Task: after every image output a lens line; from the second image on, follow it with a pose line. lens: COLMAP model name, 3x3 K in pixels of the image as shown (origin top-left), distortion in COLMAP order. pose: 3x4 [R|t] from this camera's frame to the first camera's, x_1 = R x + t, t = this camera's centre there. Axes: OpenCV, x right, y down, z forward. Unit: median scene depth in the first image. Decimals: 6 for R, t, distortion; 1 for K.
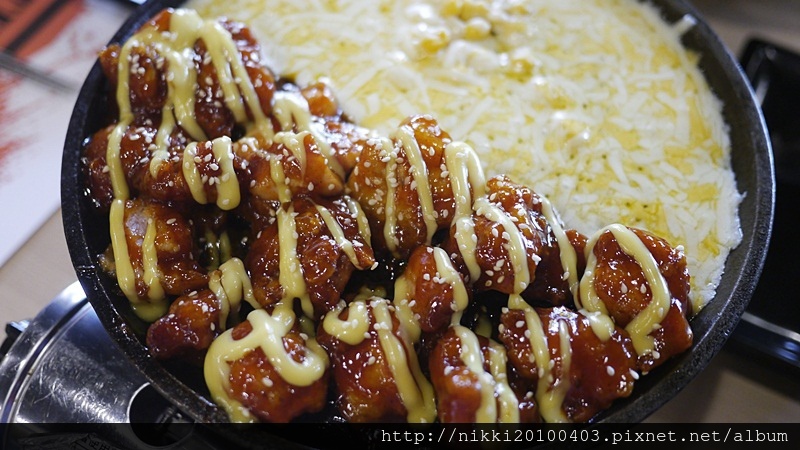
lens RADIAL K [[931.1, 0, 399.8], [0, 931.1, 224.1], [0, 0, 1]] dist [-0.031141, 0.000000]
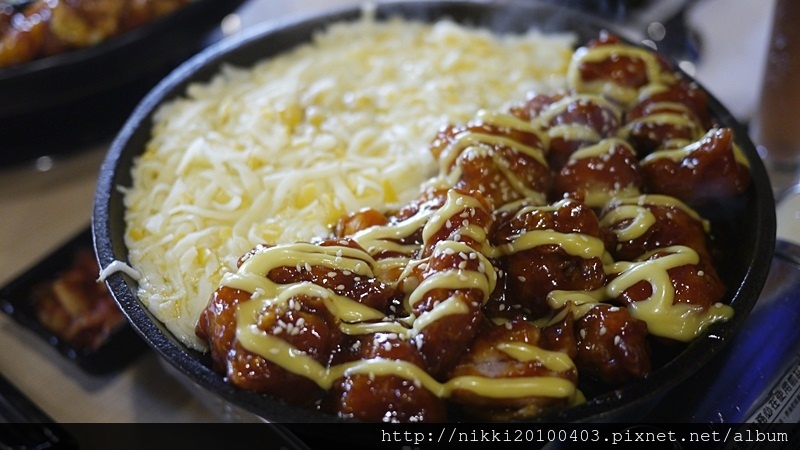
lens RADIAL K [[931.1, 0, 402.7], [0, 931.1, 224.1], [0, 0, 1]] dist [-0.031141, 0.000000]
pose [[0.218967, -0.642383, 0.734437, -0.895682], [0.826891, 0.521751, 0.209824, -0.341850], [-0.517981, 0.561356, 0.645427, 0.399966]]
